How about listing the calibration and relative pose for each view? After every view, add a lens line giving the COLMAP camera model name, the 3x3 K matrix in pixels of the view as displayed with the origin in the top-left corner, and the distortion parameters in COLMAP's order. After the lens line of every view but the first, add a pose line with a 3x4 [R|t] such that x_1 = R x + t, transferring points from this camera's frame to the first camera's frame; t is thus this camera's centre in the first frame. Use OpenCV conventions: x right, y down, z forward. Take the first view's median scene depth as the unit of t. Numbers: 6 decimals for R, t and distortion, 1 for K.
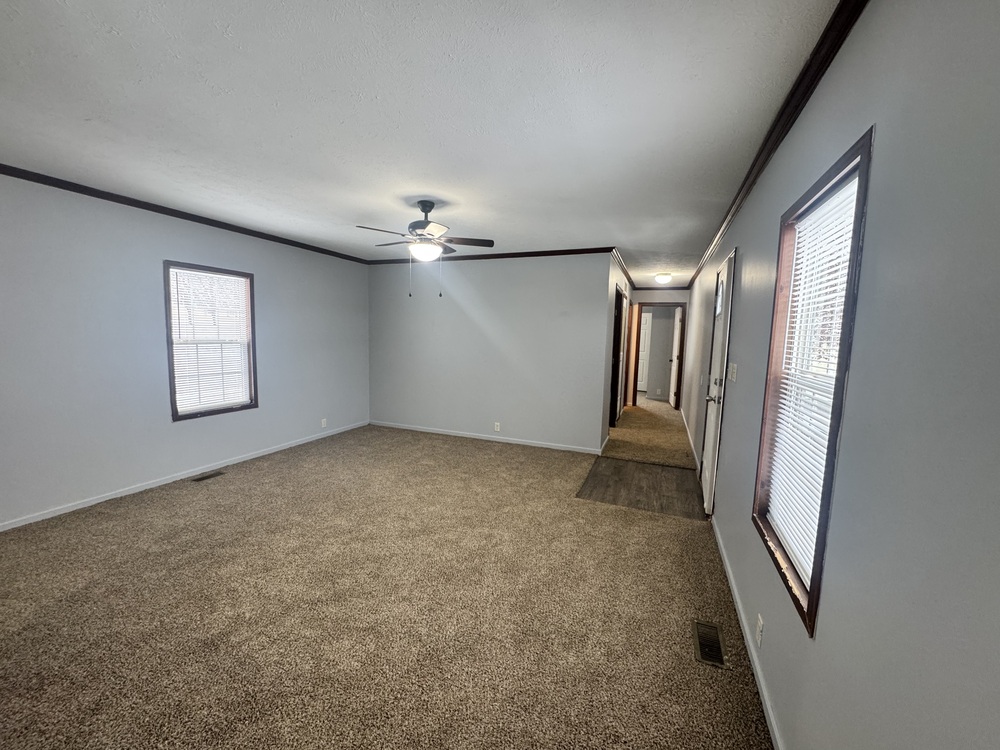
lens RADIAL K [[398.4, 0, 497.1], [0, 398.4, 375.9], [0, 0, 1]] dist [-0.000091, 0.000666]
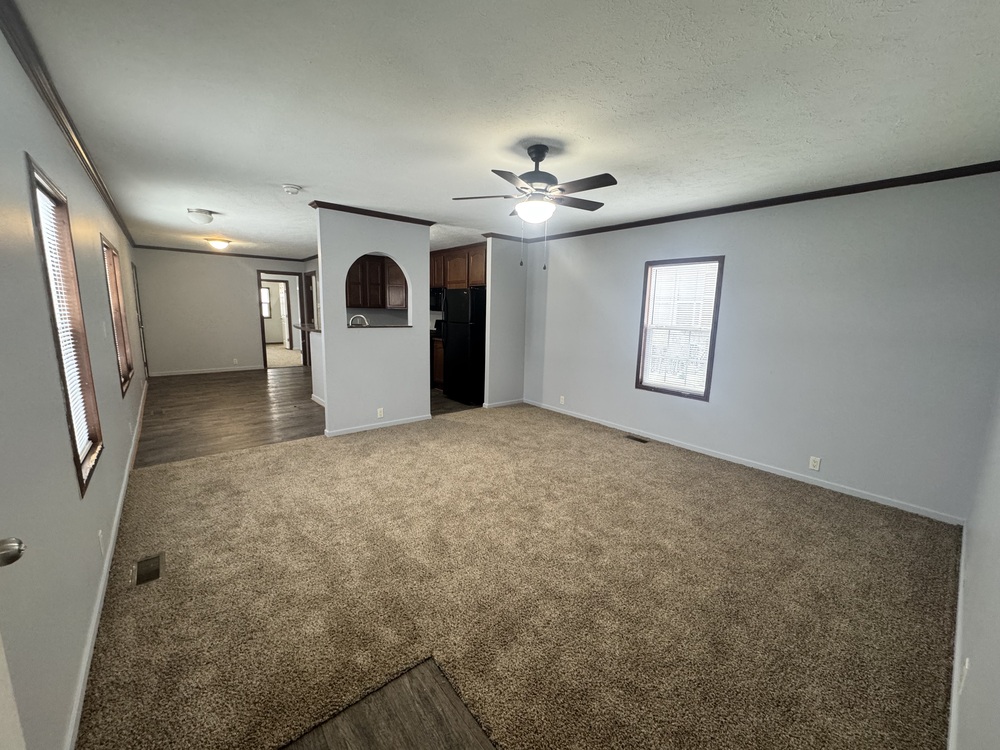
lens RADIAL K [[398.4, 0, 499.4], [0, 398.4, 375.6], [0, 0, 1]] dist [-0.000091, 0.000666]
pose [[-0.461357, 0.108066, -0.880609, 0.505120], [-0.133925, 0.972698, 0.189531, -0.105757], [0.877048, 0.205377, -0.434288, 1.120248]]
